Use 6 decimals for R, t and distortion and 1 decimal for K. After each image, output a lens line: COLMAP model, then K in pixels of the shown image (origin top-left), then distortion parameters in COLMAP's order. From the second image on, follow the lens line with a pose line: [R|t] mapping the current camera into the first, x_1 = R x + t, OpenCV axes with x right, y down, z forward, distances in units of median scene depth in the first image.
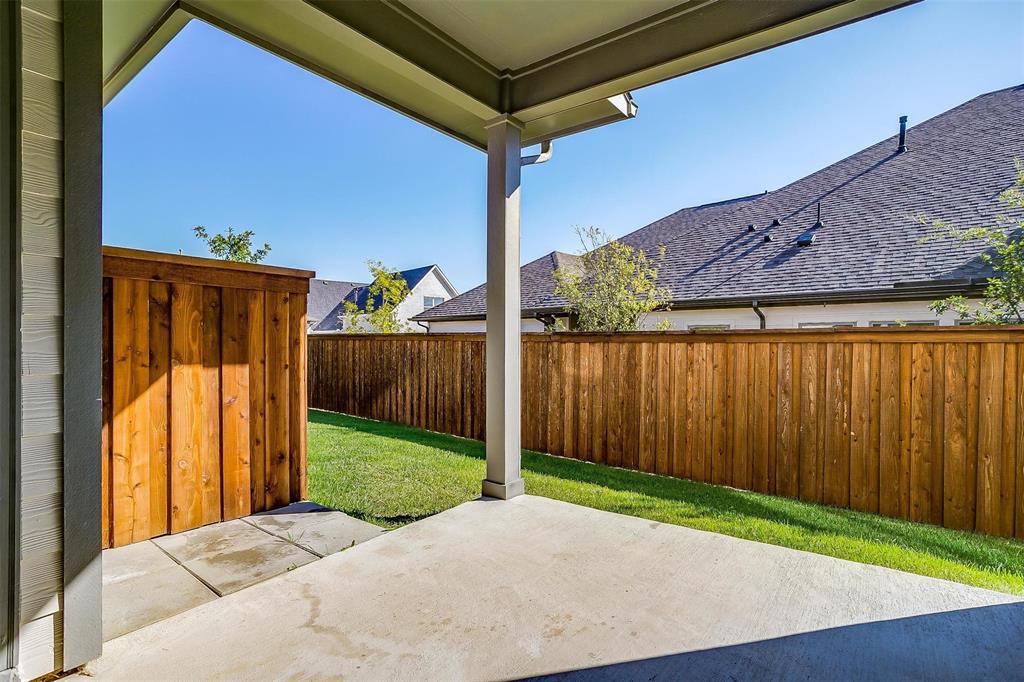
lens RADIAL K [[498.7, 0, 513.4], [0, 498.7, 329.3], [0, 0, 1]] dist [-0.072546, 0.035255]
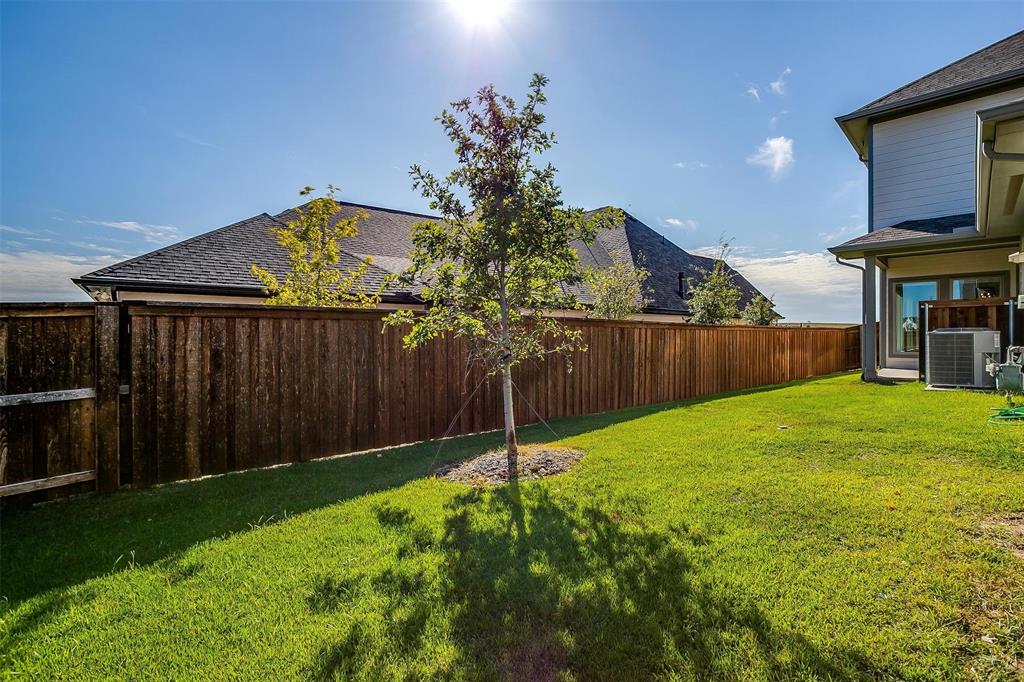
lens RADIAL K [[498.7, 0, 513.4], [0, 498.7, 329.3], [0, 0, 1]] dist [-0.072546, 0.035255]
pose [[0.109252, 0.008337, 0.993979, -1.146951], [-0.032655, 0.999455, -0.004794, 0.040636], [-0.993478, -0.031935, 0.109465, 1.021709]]
